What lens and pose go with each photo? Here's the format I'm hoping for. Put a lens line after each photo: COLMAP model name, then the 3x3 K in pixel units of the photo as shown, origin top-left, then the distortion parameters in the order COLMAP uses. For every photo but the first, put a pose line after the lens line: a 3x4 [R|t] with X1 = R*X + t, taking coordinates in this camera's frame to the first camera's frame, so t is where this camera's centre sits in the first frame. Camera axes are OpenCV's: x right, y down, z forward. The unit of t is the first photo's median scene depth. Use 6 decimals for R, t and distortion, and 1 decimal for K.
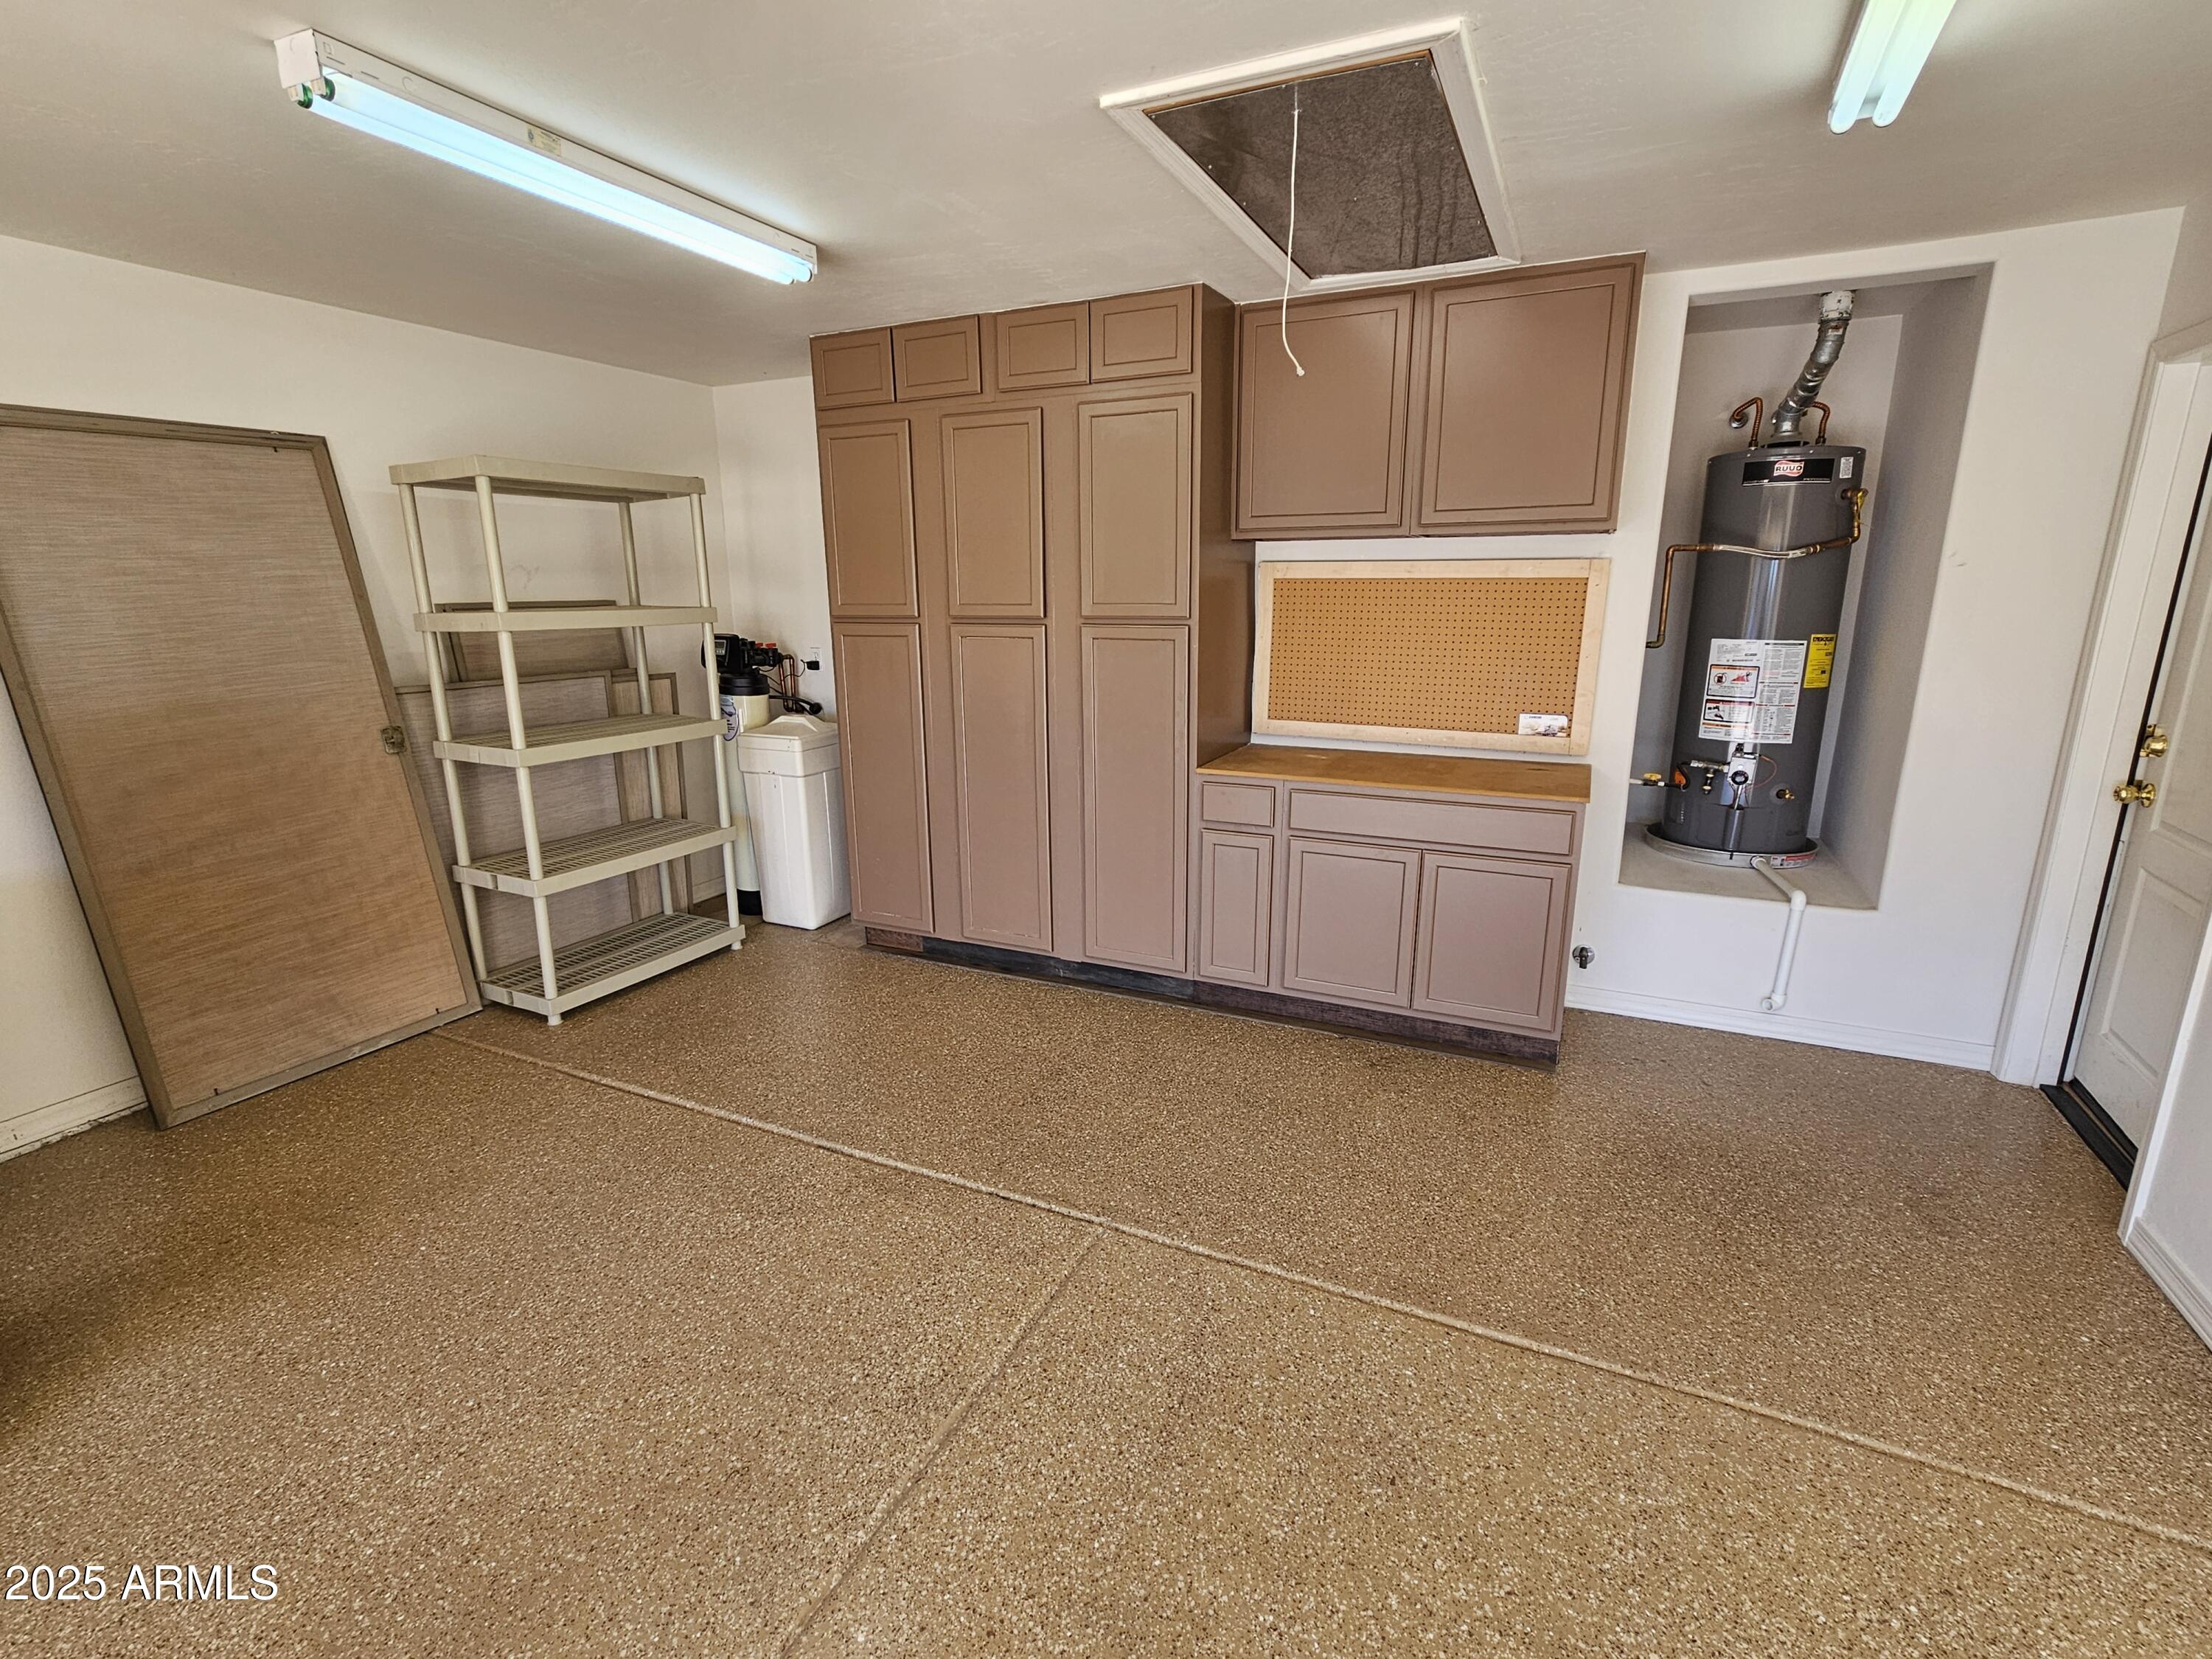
lens RADIAL K [[1012.2, 0, 1113.4], [0, 1012.2, 824.5], [0, 0, 1]] dist [0.000458, 0.000898]
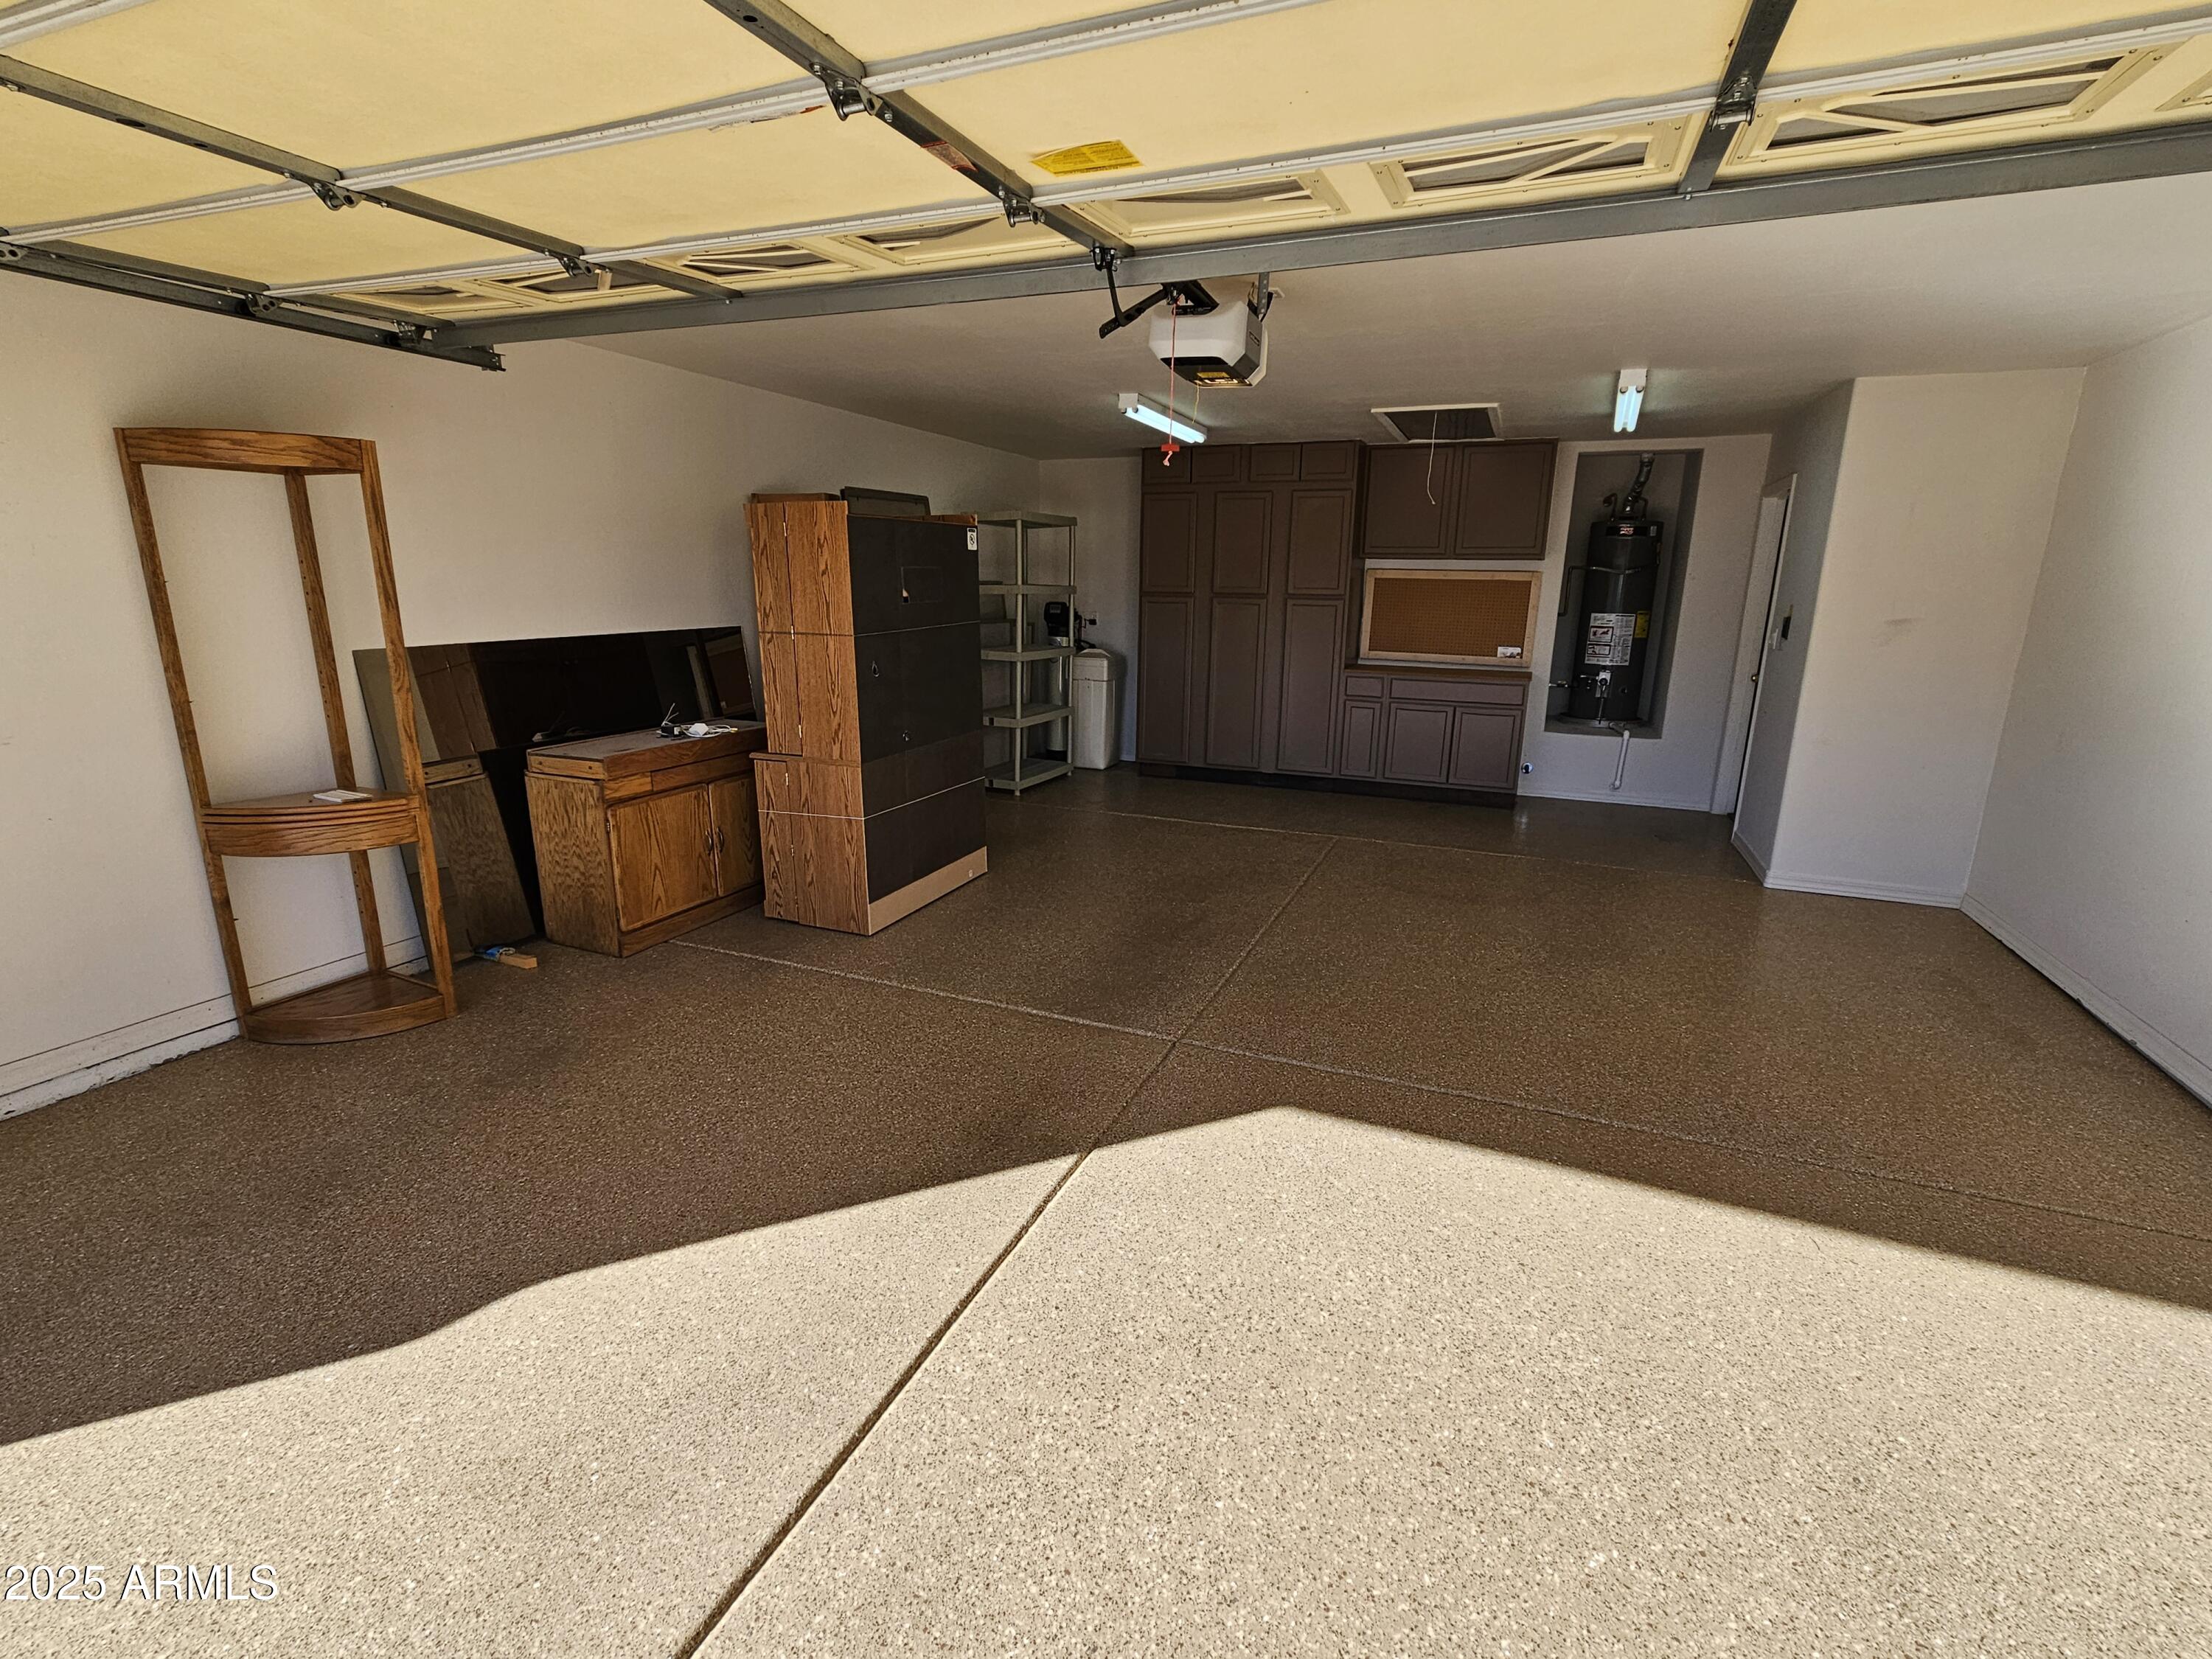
lens RADIAL K [[1012.2, 0, 1099.0], [0, 1012.2, 832.4], [0, 0, 1]] dist [0.000458, 0.000898]
pose [[0.998645, 0.010204, 0.051036, -0.493138], [-0.010746, 0.999889, 0.010354, 0.247256], [-0.050924, -0.010889, 0.998643, -0.983183]]
